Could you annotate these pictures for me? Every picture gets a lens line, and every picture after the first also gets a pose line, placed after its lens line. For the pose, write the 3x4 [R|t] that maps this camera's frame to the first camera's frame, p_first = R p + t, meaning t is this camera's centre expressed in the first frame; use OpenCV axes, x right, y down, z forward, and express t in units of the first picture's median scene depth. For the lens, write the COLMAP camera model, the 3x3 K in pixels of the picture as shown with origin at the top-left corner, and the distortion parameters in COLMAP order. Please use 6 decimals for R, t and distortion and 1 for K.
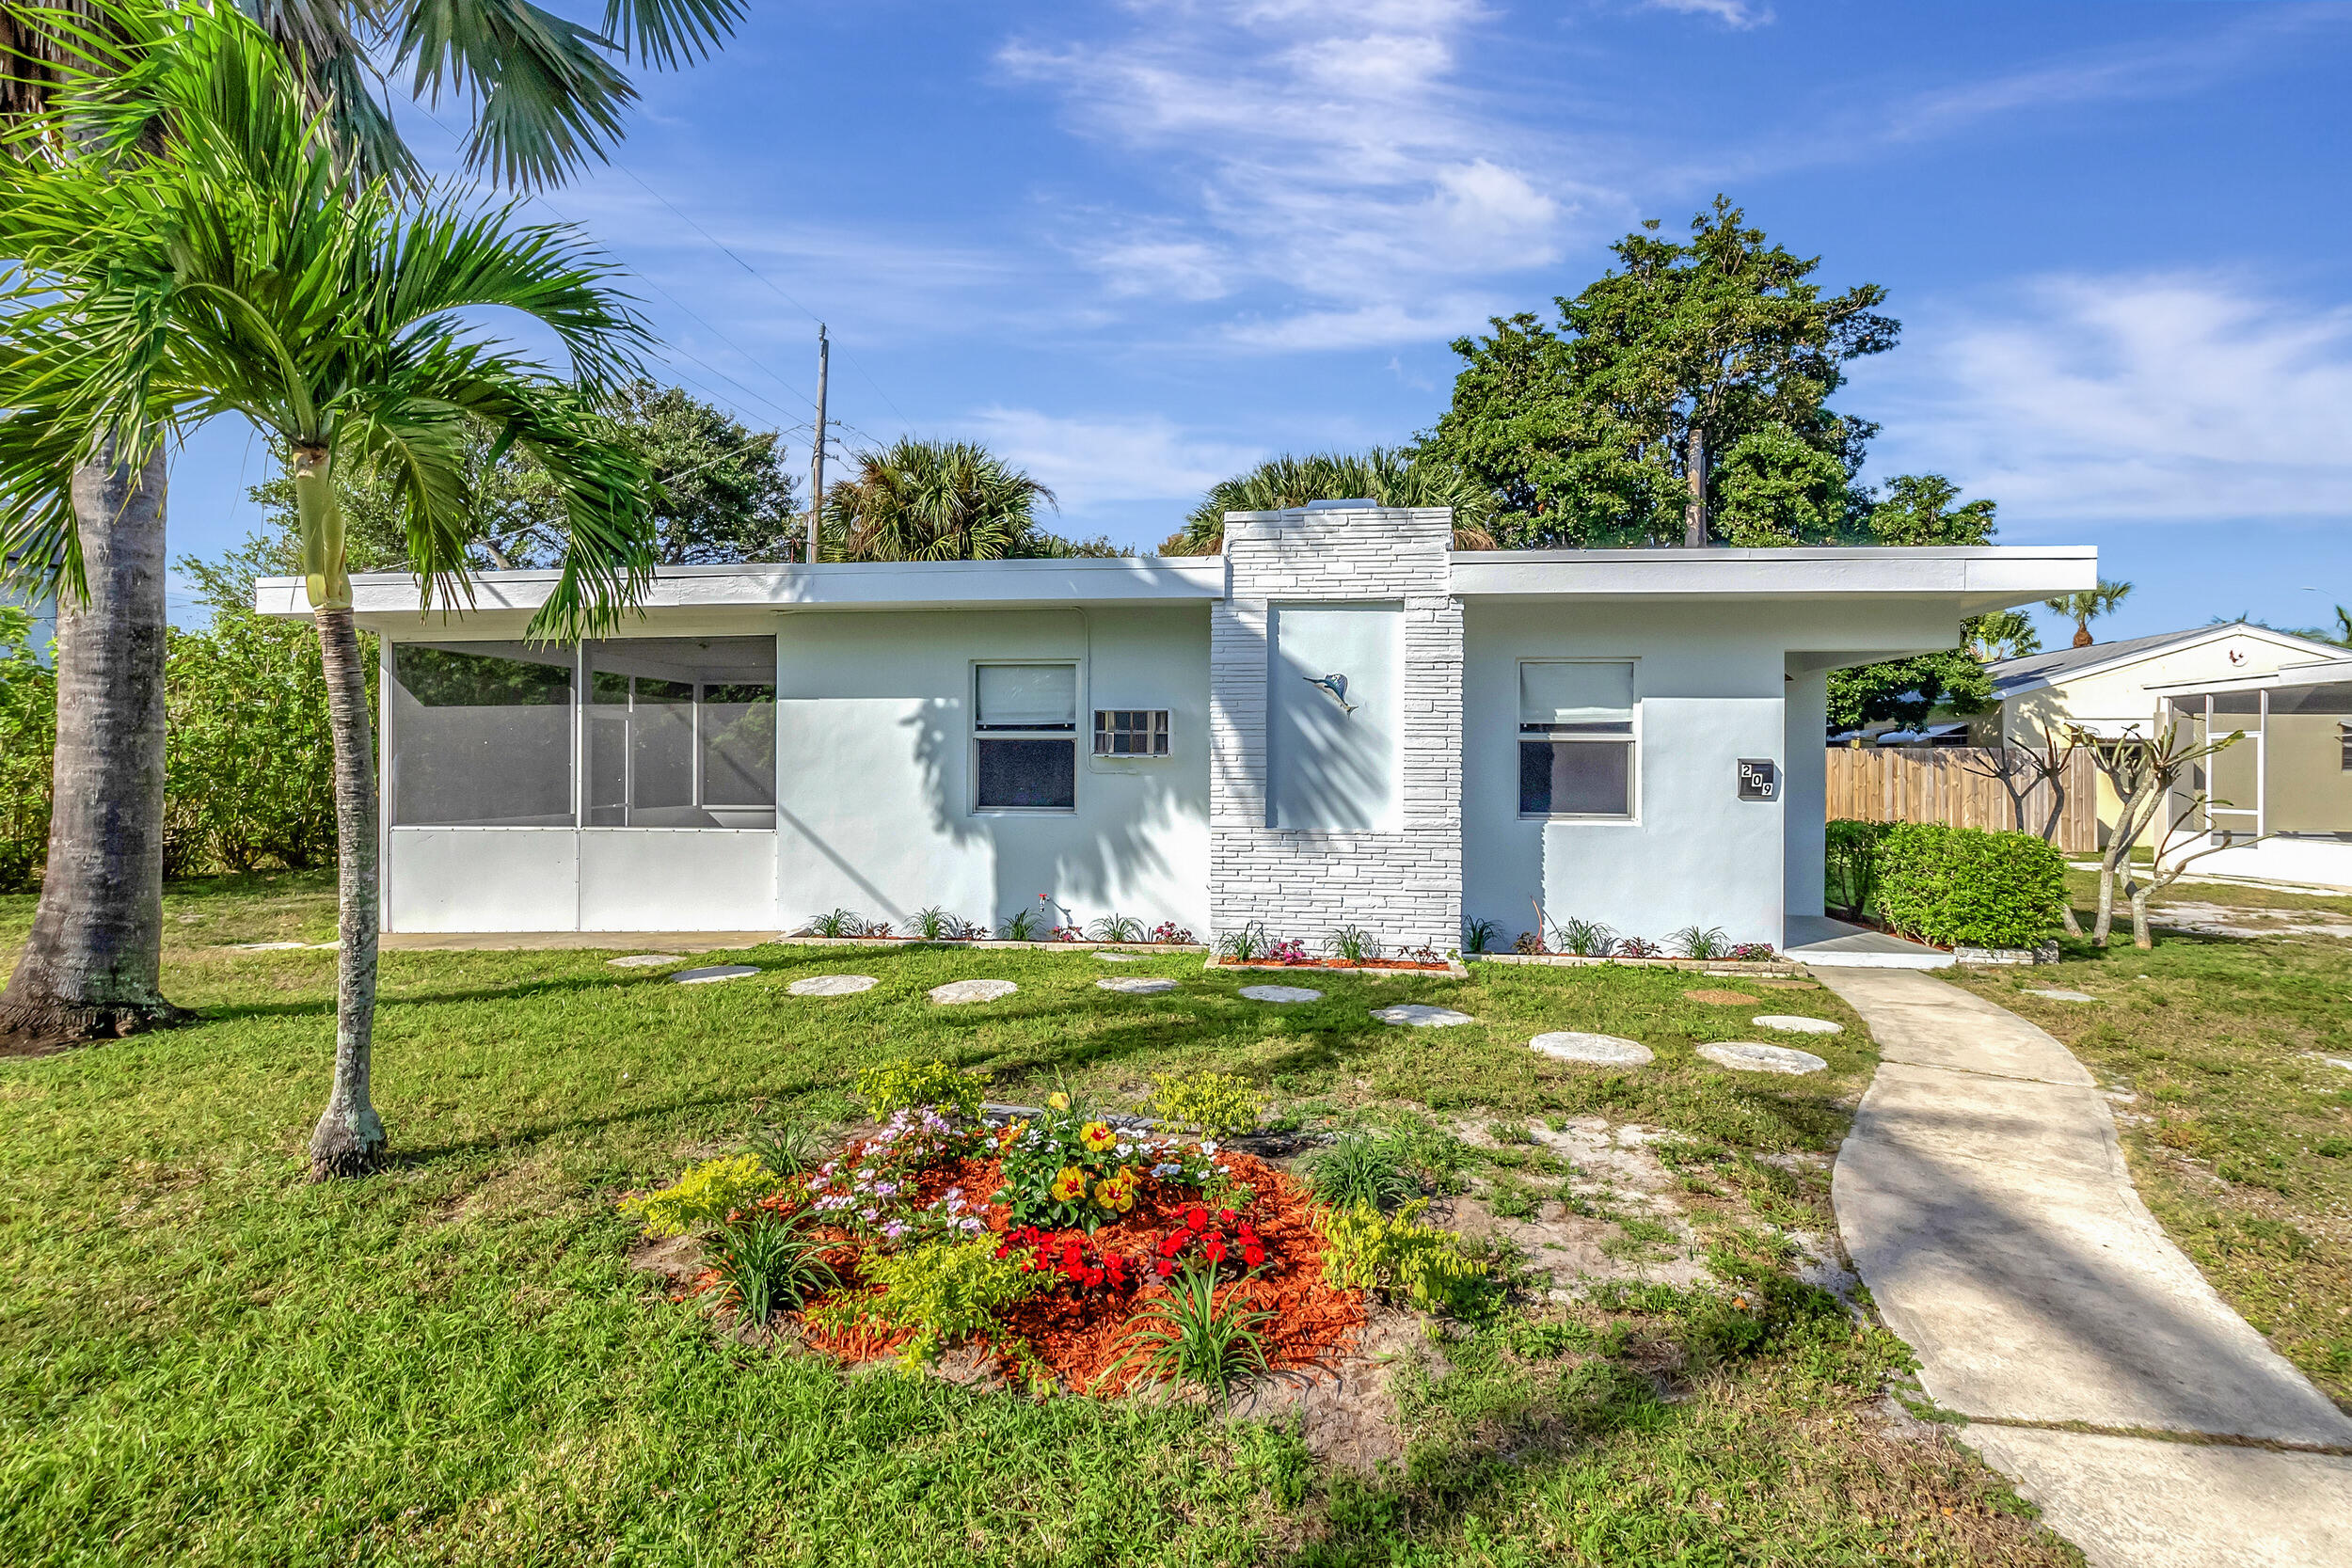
lens RADIAL K [[1121.8, 0, 1172.8], [0, 1121.8, 779.8], [0, 0, 1]] dist [0.000044, -0.000132]
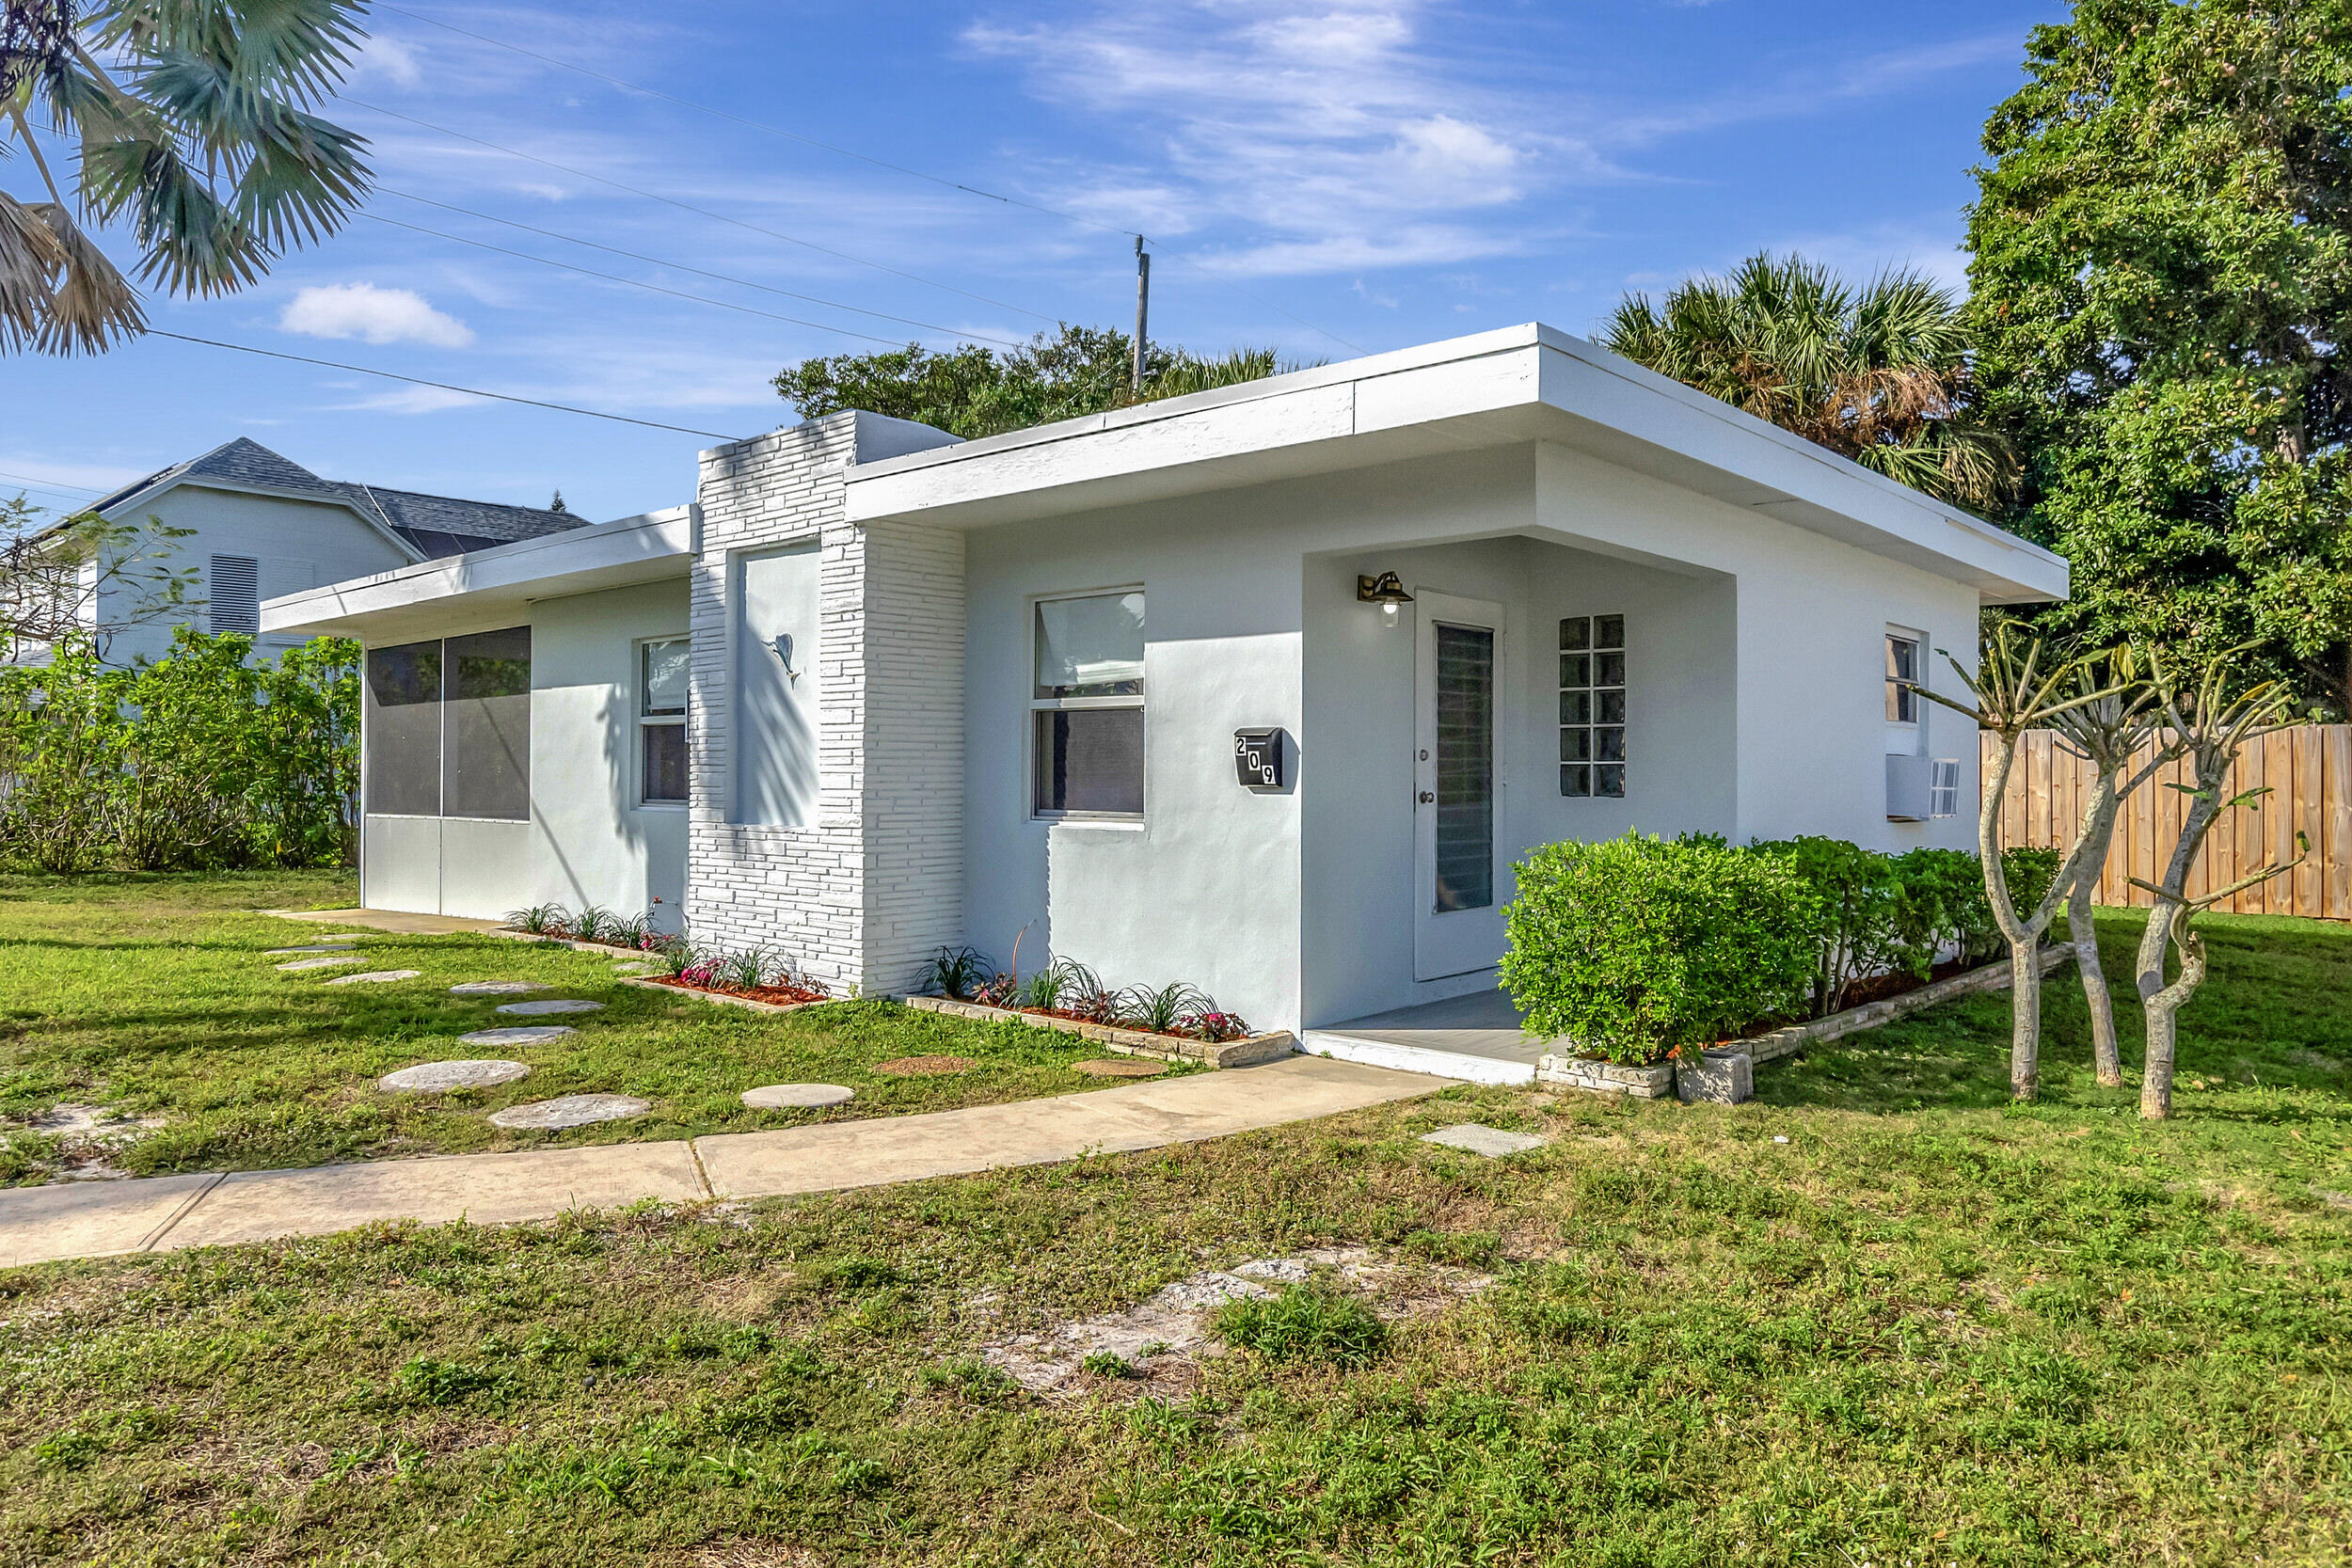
lens RADIAL K [[1541.2, 0, 1175.0], [0, 1541.2, 782.9], [0, 0, 1]] dist [-0.006353, 0.003416]
pose [[0.814893, -0.000043, -0.579611, 0.946913], [-0.006141, 0.999943, -0.008708, 0.019536], [0.579579, 0.010656, 0.814847, 0.241285]]
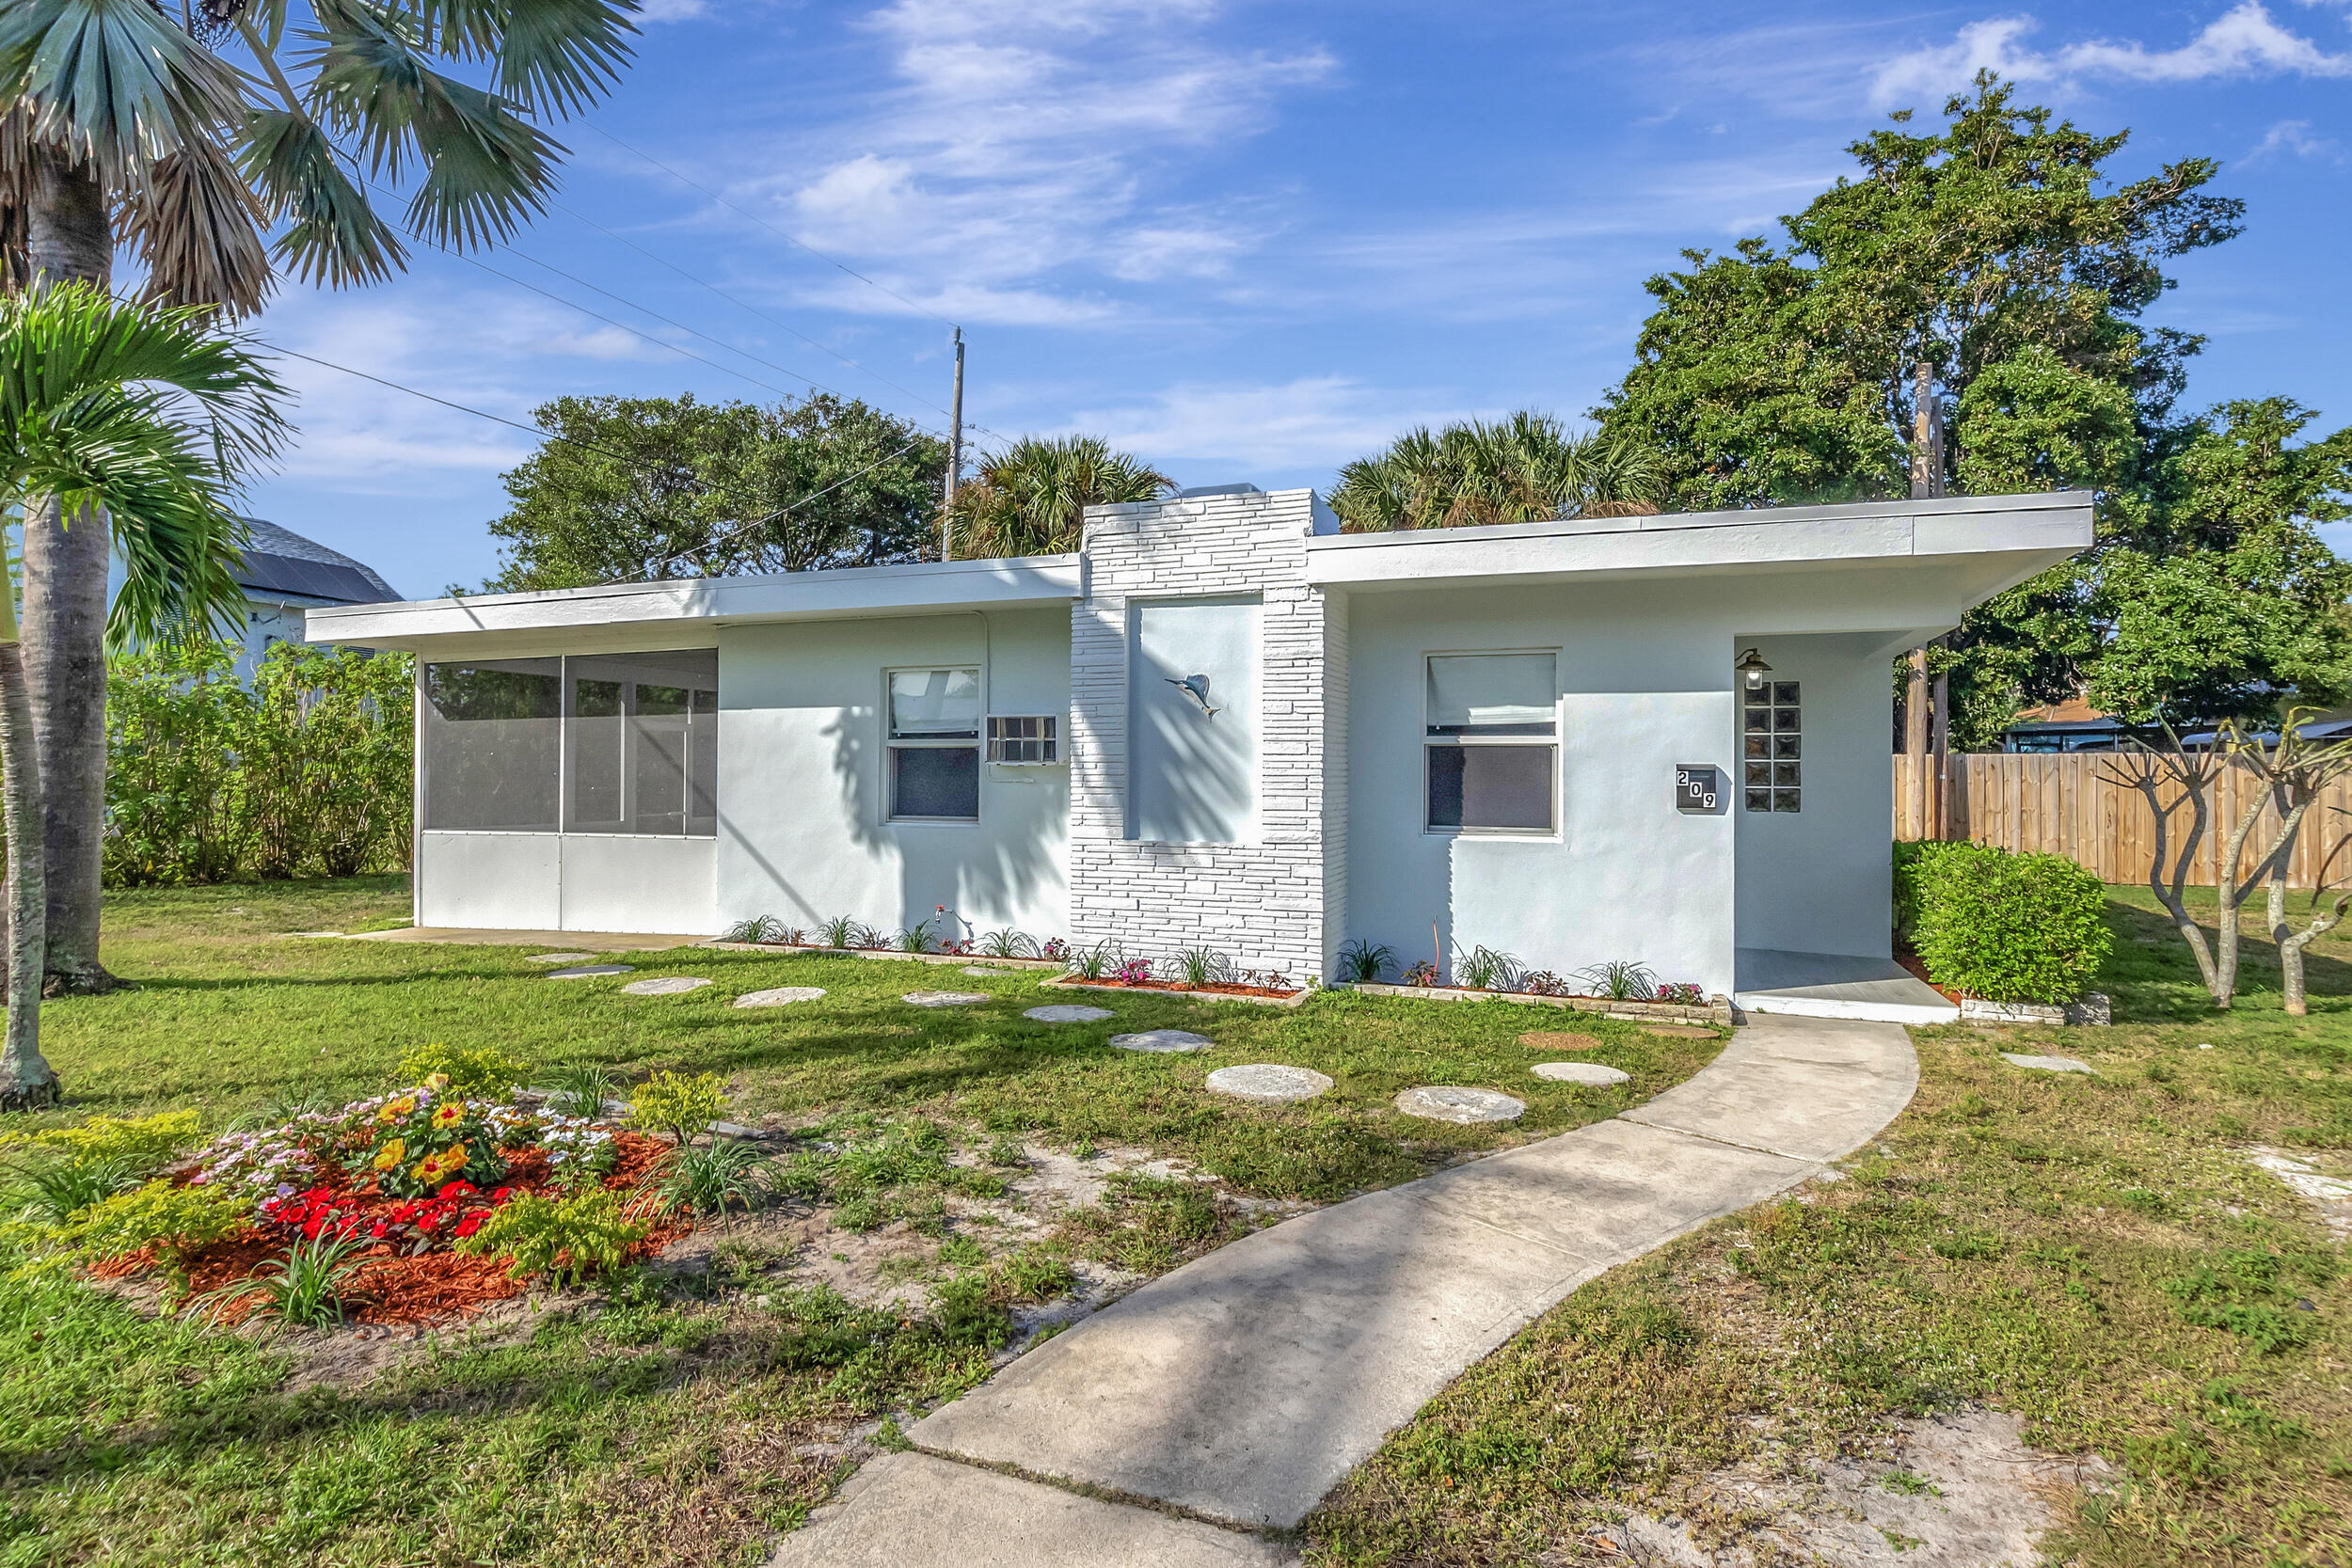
lens RADIAL K [[1232.1, 0, 1176.0], [0, 1232.1, 784.0], [0, 0, 1]] dist [-0.003836, -0.001412]
pose [[0.969896, 0.000370, -0.243519, 0.349449], [-0.002239, 0.999970, -0.007397, 0.003514], [0.243509, 0.007719, 0.969868, 0.009335]]
